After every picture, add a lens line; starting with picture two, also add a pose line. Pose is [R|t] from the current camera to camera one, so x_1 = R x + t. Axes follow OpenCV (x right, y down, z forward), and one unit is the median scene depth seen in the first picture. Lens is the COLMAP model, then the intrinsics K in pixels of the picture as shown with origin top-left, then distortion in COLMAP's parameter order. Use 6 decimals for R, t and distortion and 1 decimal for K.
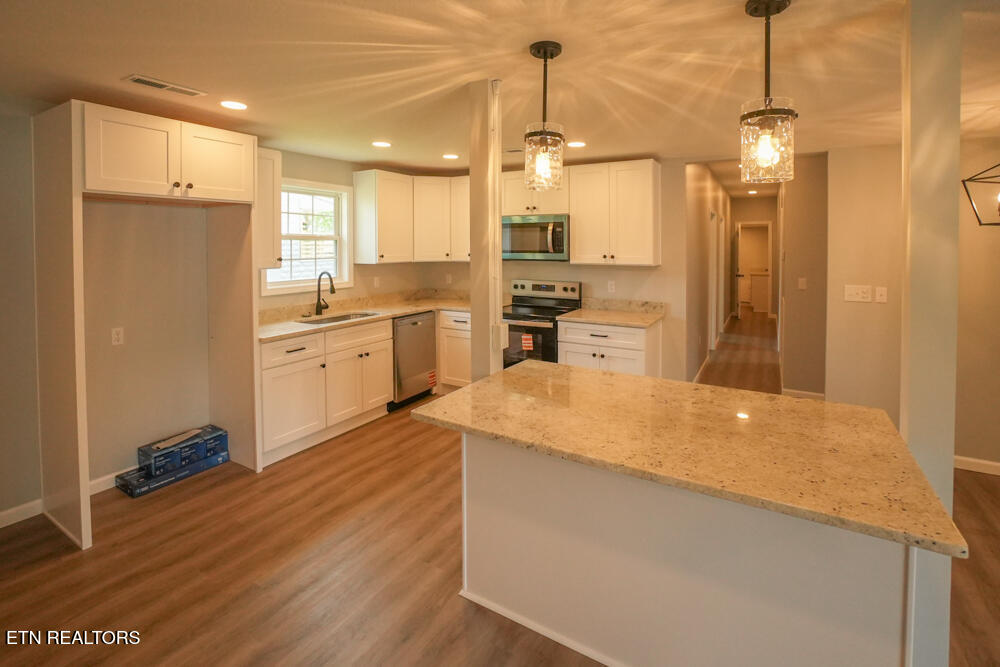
lens RADIAL K [[458.8, 0, 495.1], [0, 458.8, 252.9], [0, 0, 1]] dist [-0.046896, -0.000094]
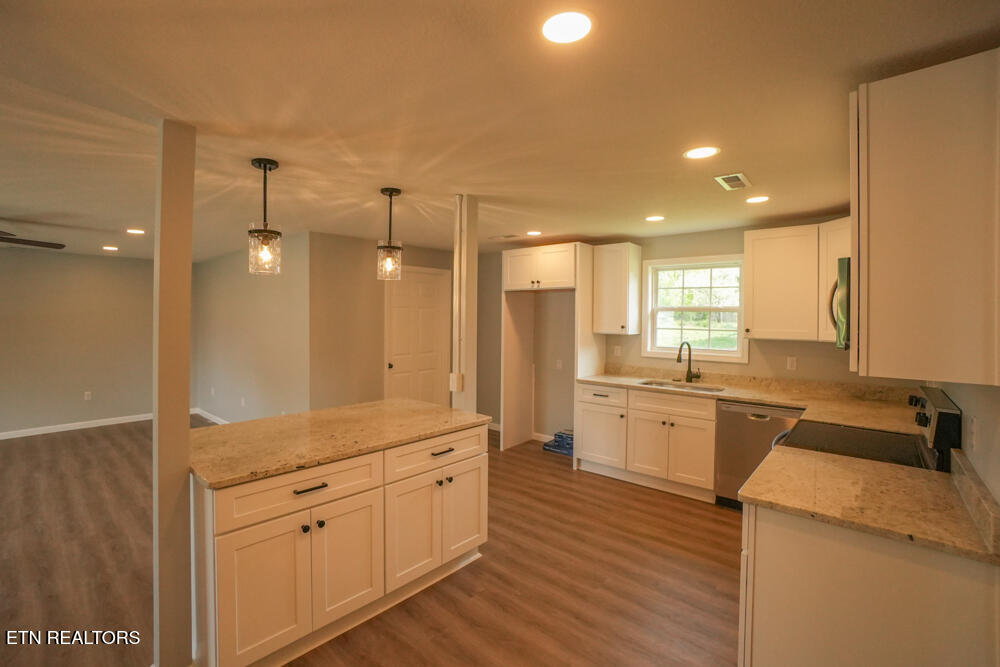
lens RADIAL K [[446.9, 0, 498.2], [0, 446.9, 330.4], [0, 0, 1]] dist [-0.069844, 0.023571]
pose [[-0.169898, 0.039345, -0.984676, 0.688021], [-0.024101, 0.998738, 0.044065, -0.019773], [0.985167, 0.031218, -0.168735, 0.718369]]
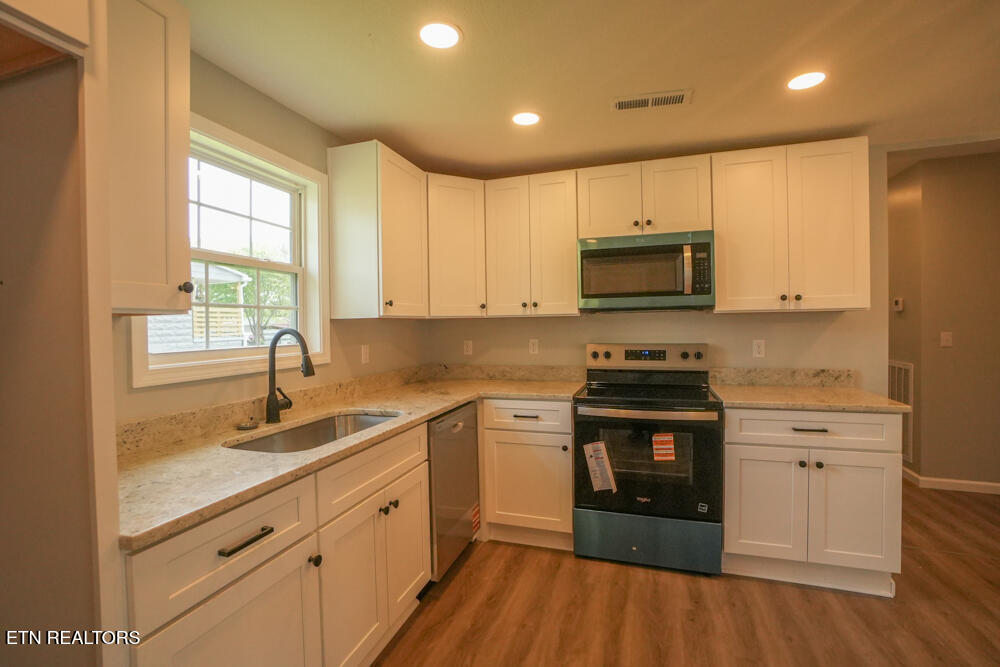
lens RADIAL K [[446.9, 0, 498.2], [0, 446.9, 330.4], [0, 0, 1]] dist [-0.069844, 0.023571]
pose [[0.977095, -0.016340, 0.212174, -0.250145], [0.017217, 0.999849, -0.002283, 0.045181], [-0.212105, 0.005883, 0.977229, 0.499385]]
